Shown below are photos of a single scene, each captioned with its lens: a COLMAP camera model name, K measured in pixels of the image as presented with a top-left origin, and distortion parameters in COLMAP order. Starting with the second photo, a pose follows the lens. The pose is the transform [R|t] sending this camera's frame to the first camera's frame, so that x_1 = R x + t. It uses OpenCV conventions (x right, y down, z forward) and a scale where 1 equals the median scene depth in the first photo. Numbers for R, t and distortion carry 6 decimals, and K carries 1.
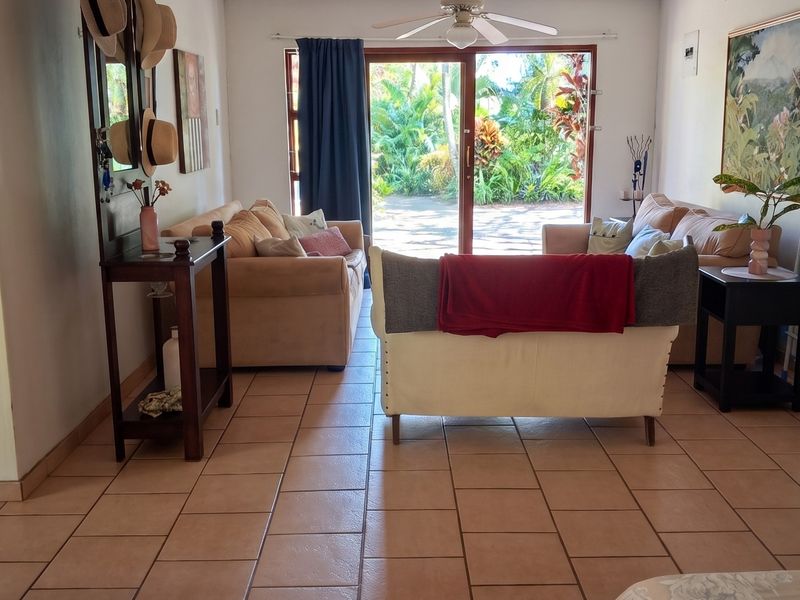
lens RADIAL K [[841.7, 0, 400.0], [0, 841.7, 300.0], [0, 0, 1]] dist [0.197920, -0.485031]
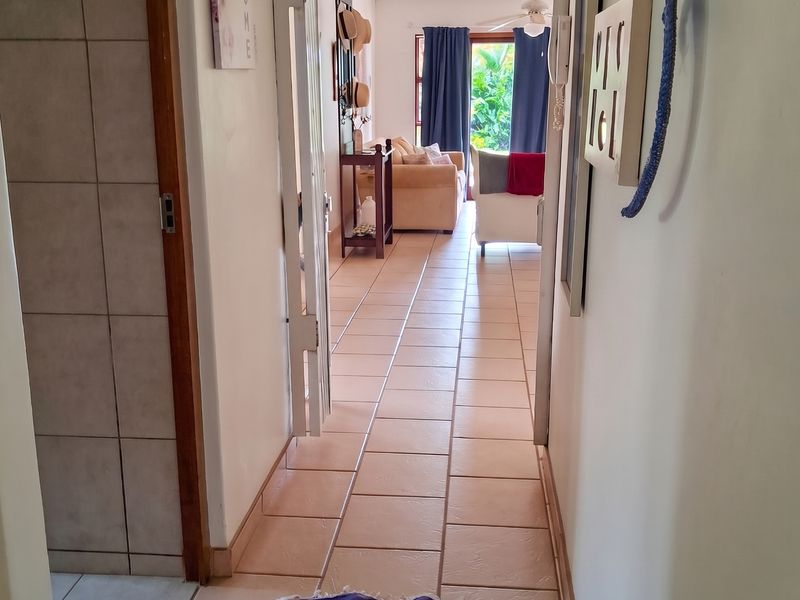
lens RADIAL K [[841.7, 0, 400.0], [0, 841.7, 300.0], [0, 0, 1]] dist [0.197920, -0.485031]
pose [[0.994285, 0.030747, -0.102233, 0.004892], [-0.026727, 0.998824, 0.040463, 0.140155], [0.103357, -0.037500, 0.993937, -0.645635]]
